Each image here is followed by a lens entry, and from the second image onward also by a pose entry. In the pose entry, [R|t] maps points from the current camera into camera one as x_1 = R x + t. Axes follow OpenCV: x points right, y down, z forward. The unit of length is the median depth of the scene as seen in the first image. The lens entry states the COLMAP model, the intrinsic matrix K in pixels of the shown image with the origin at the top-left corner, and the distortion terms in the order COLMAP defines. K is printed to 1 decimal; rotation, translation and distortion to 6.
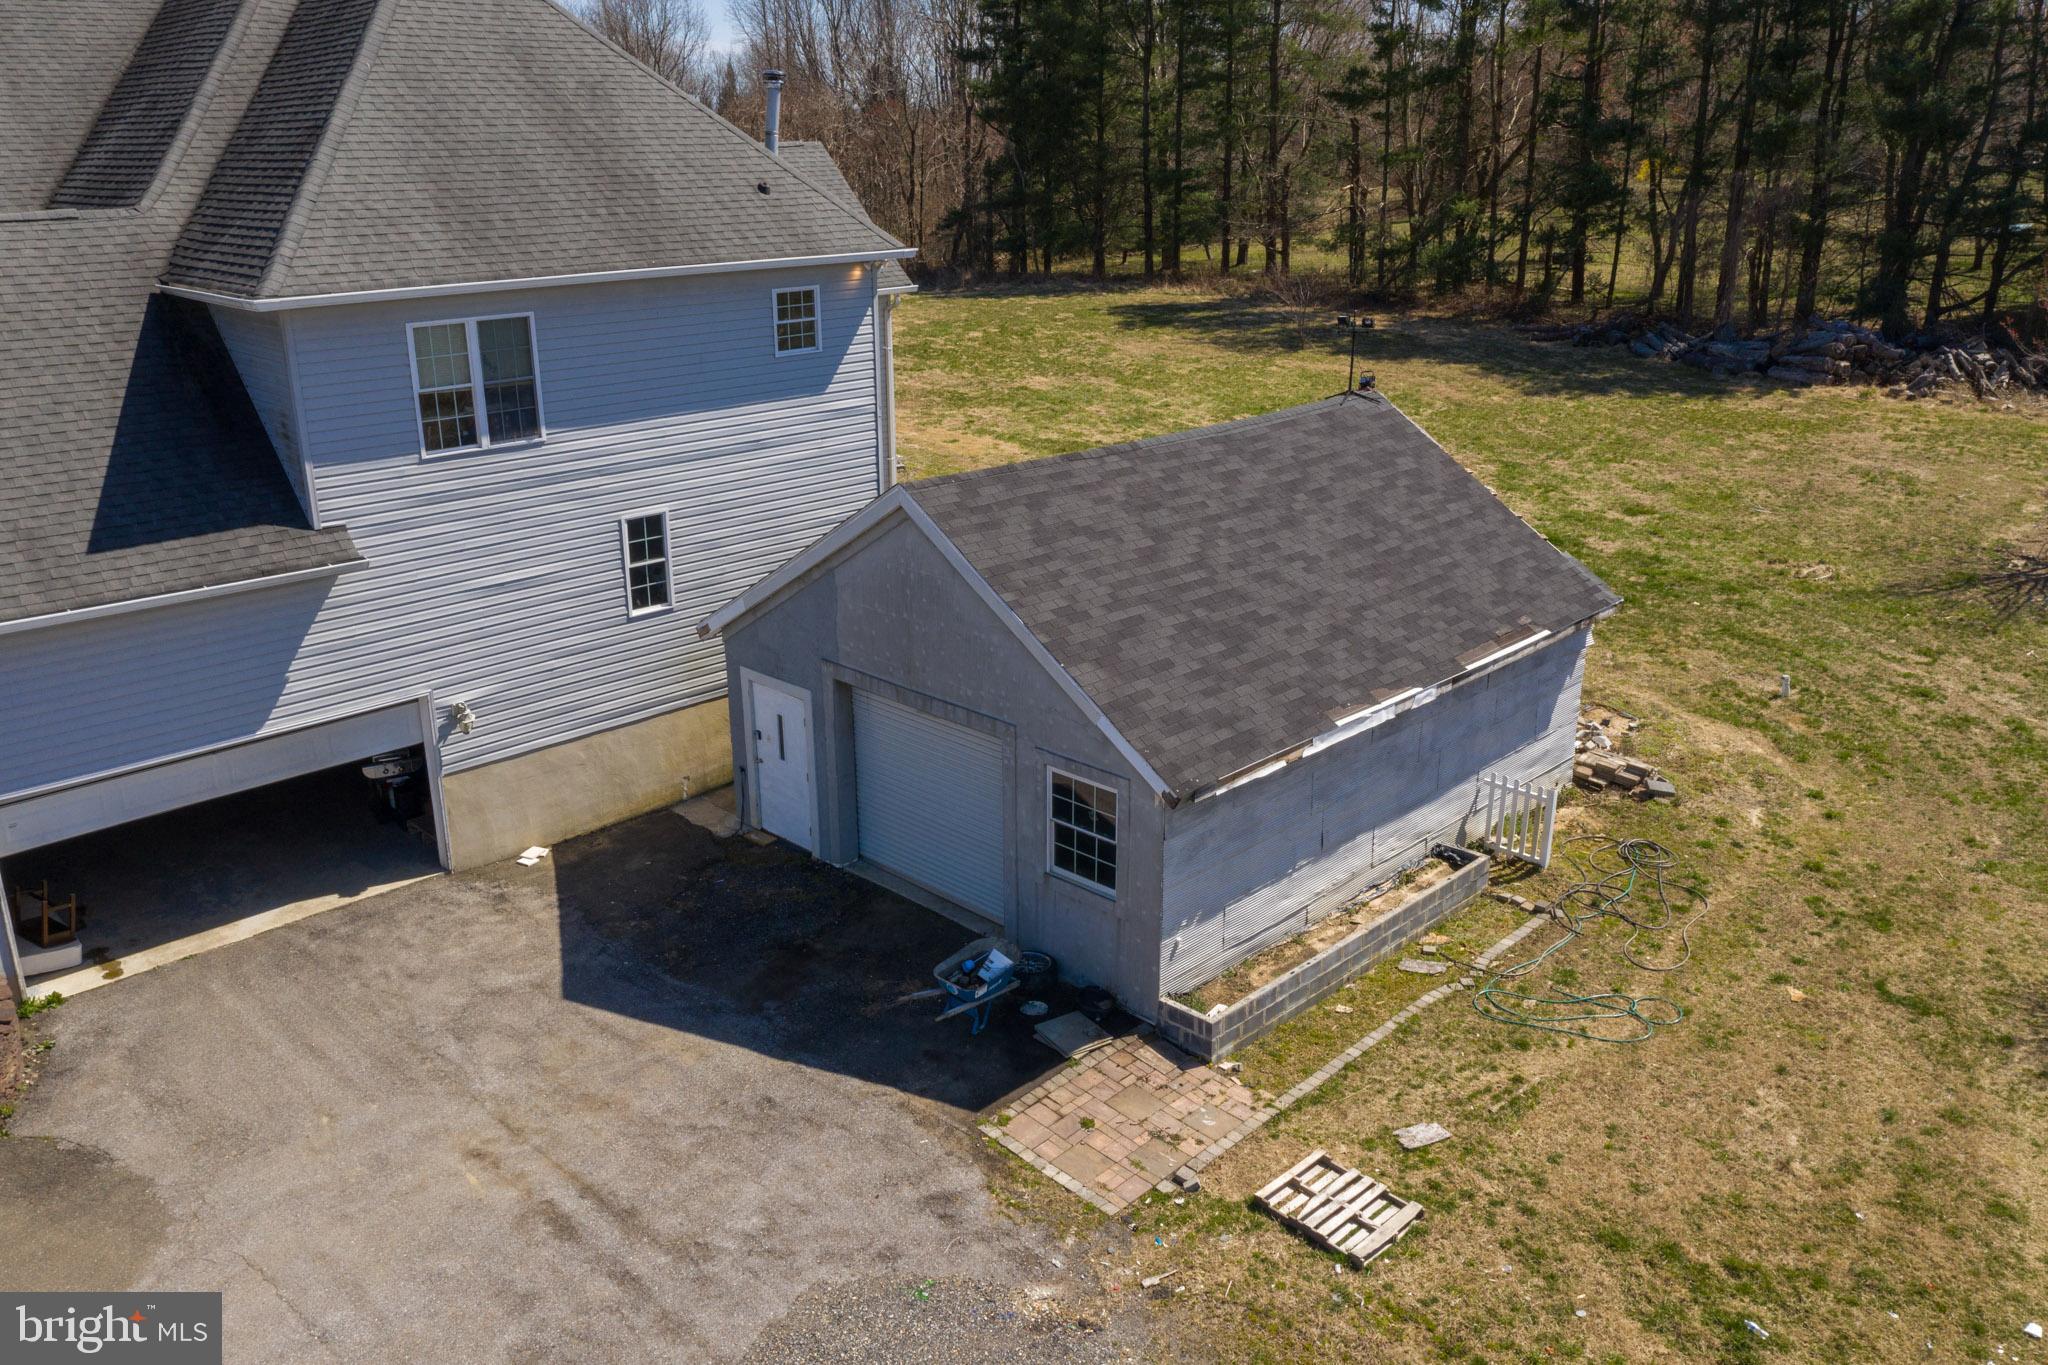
lens RADIAL K [[1621.1, 0, 1024.0], [0, 1621.1, 682.5], [0, 0, 1]] dist [-0.020307, 0.008537]
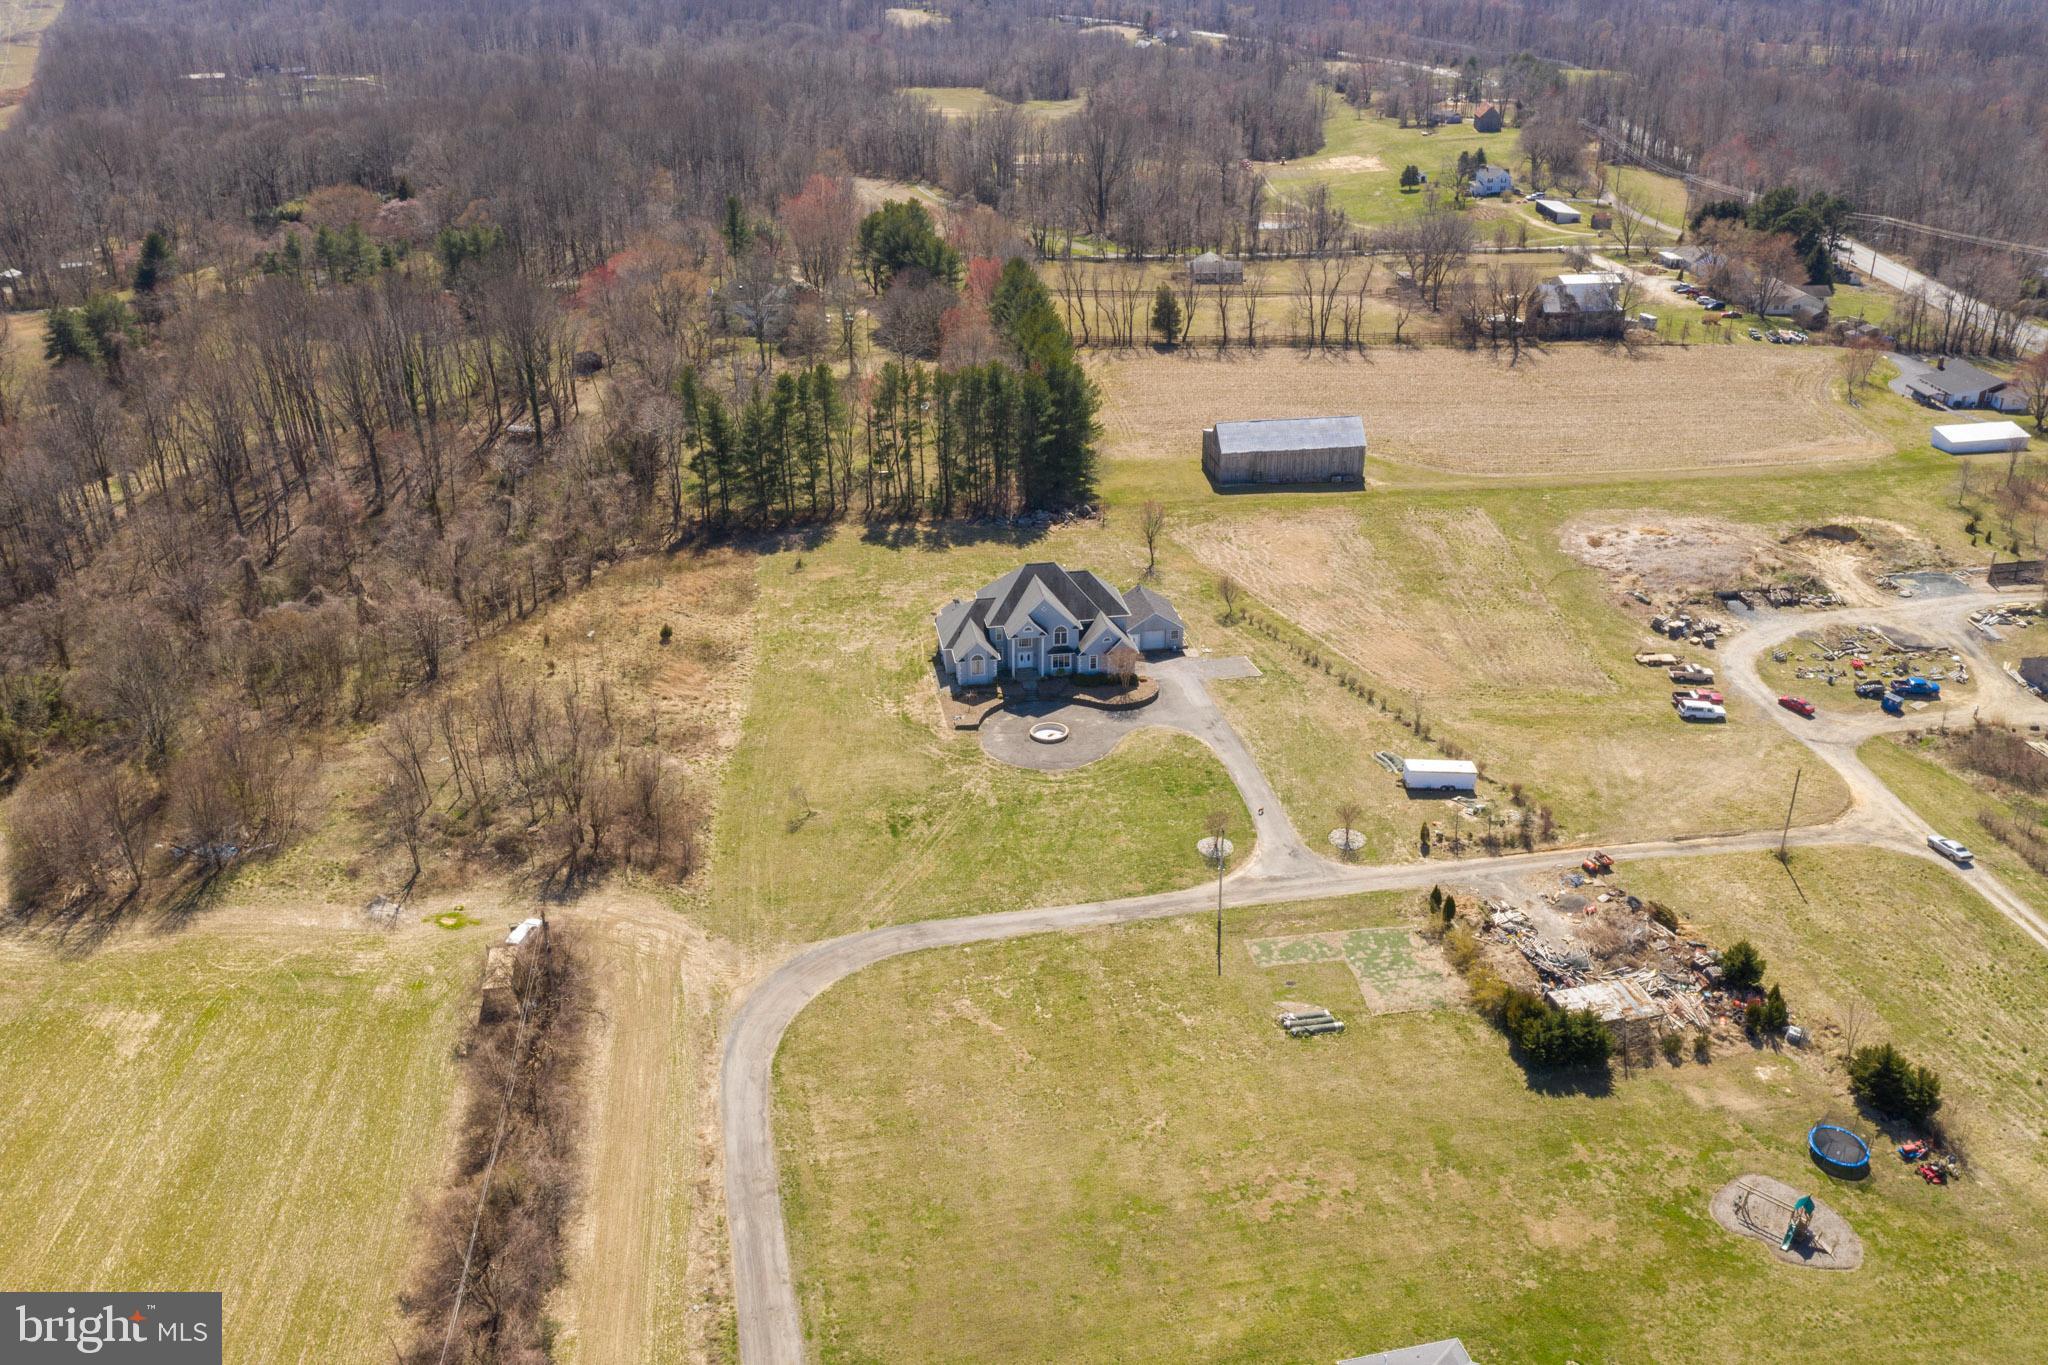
lens RADIAL K [[1621.1, 0, 1024.0], [0, 1621.1, 682.5], [0, 0, 1]] dist [-0.020307, 0.008537]
pose [[0.579067, -0.350936, 0.735884, -8.168029], [0.267984, 0.934392, 0.234727, -2.299530], [-0.769978, 0.061282, 0.635121, -4.897032]]
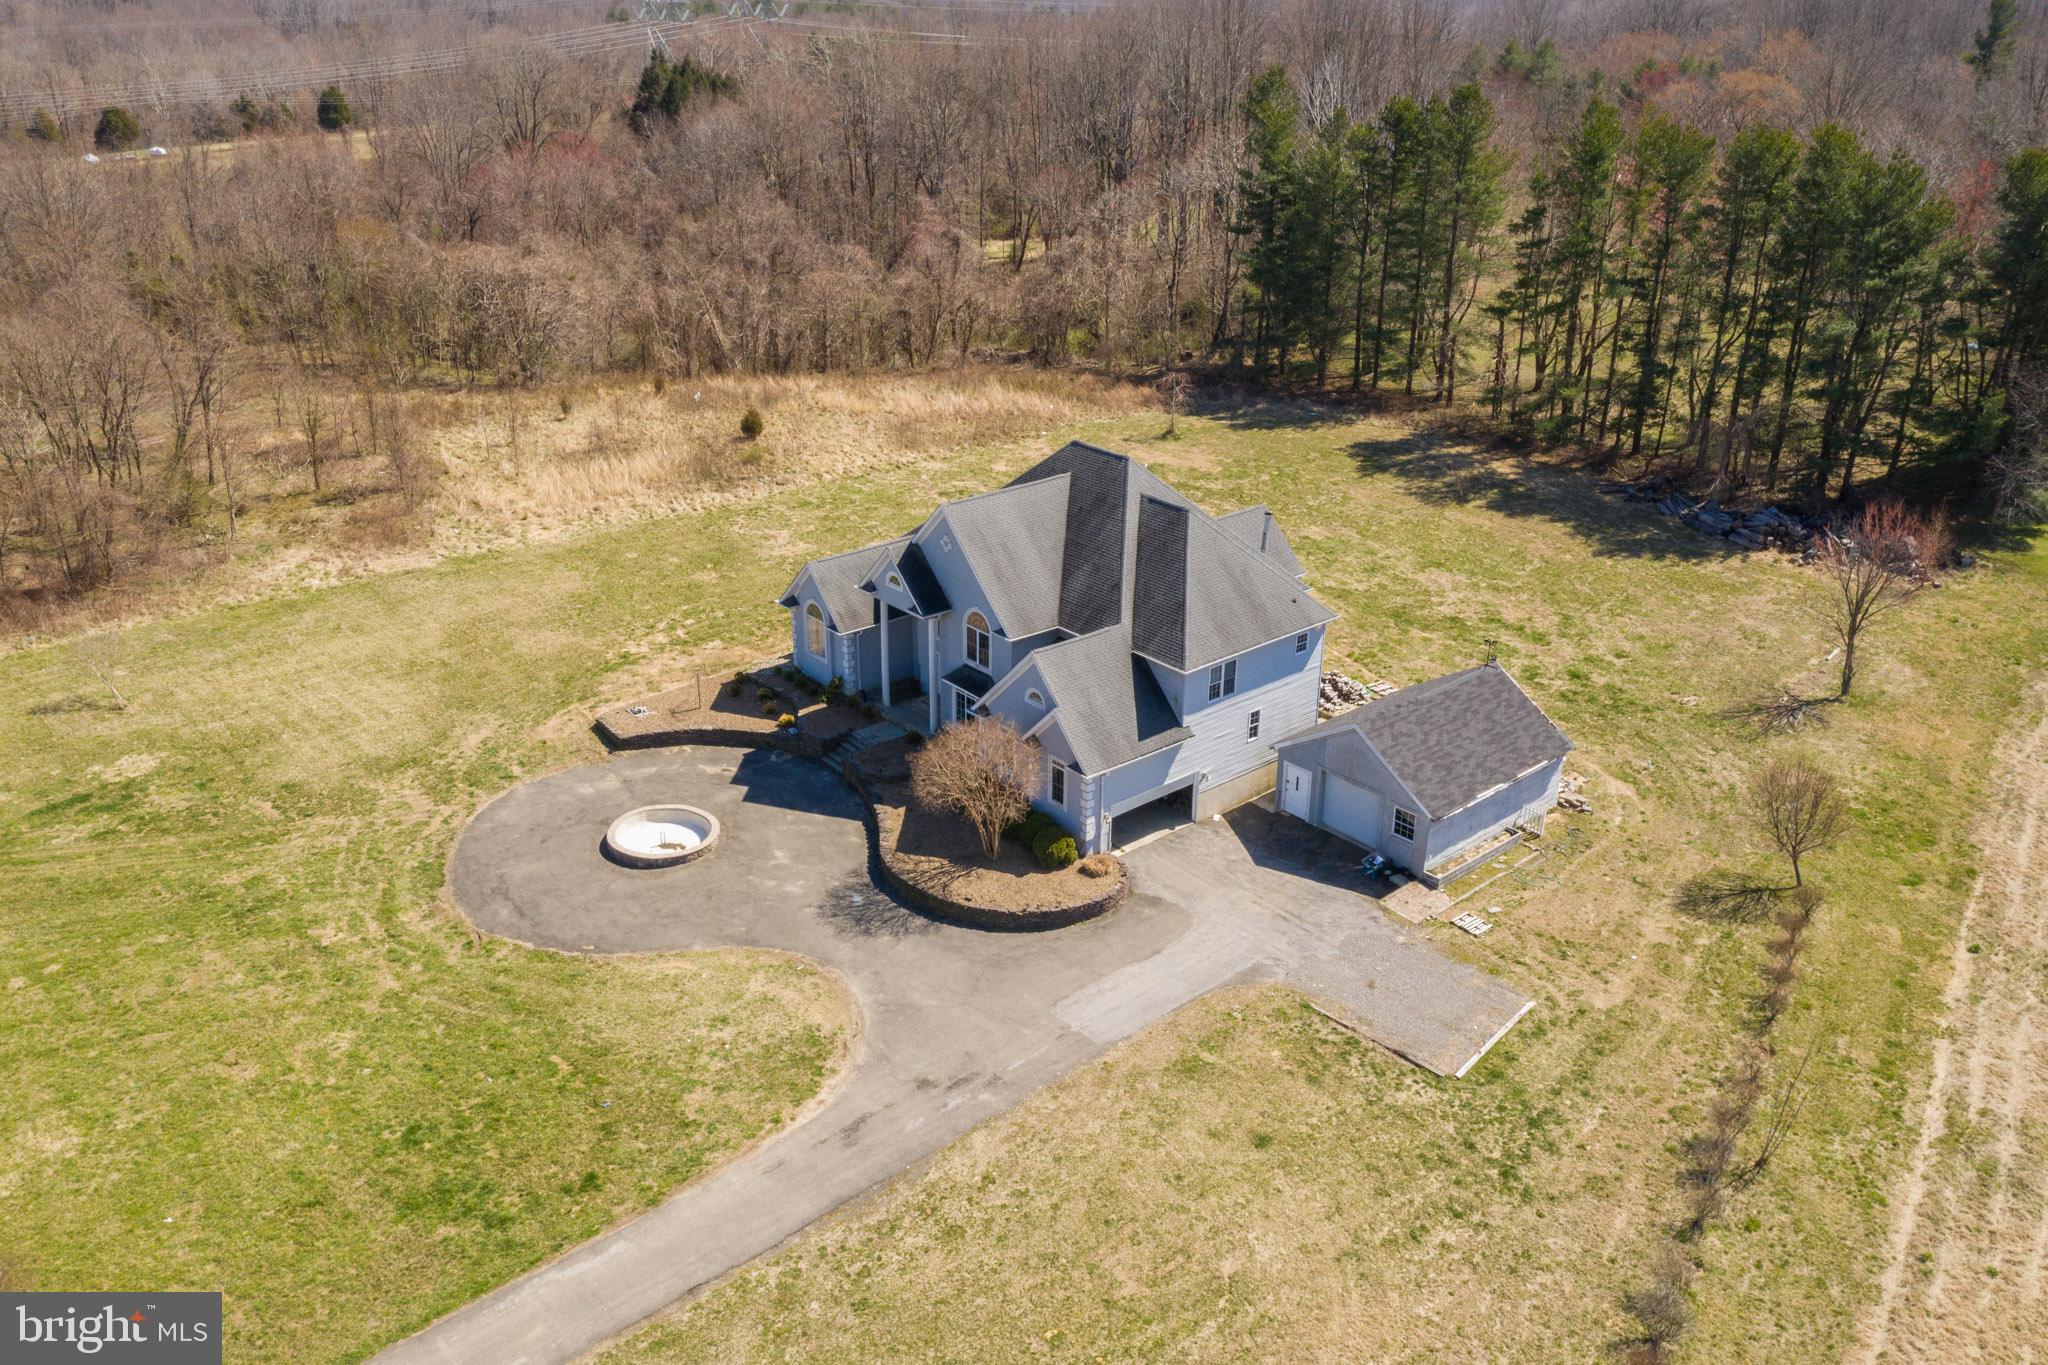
lens RADIAL K [[1621.1, 0, 1024.0], [0, 1621.1, 682.5], [0, 0, 1]] dist [-0.020307, 0.008537]
pose [[0.996896, 0.040497, -0.067520, -0.492041], [-0.034657, 0.995732, 0.085532, -0.427913], [0.070695, -0.082926, 0.994045, -2.228539]]
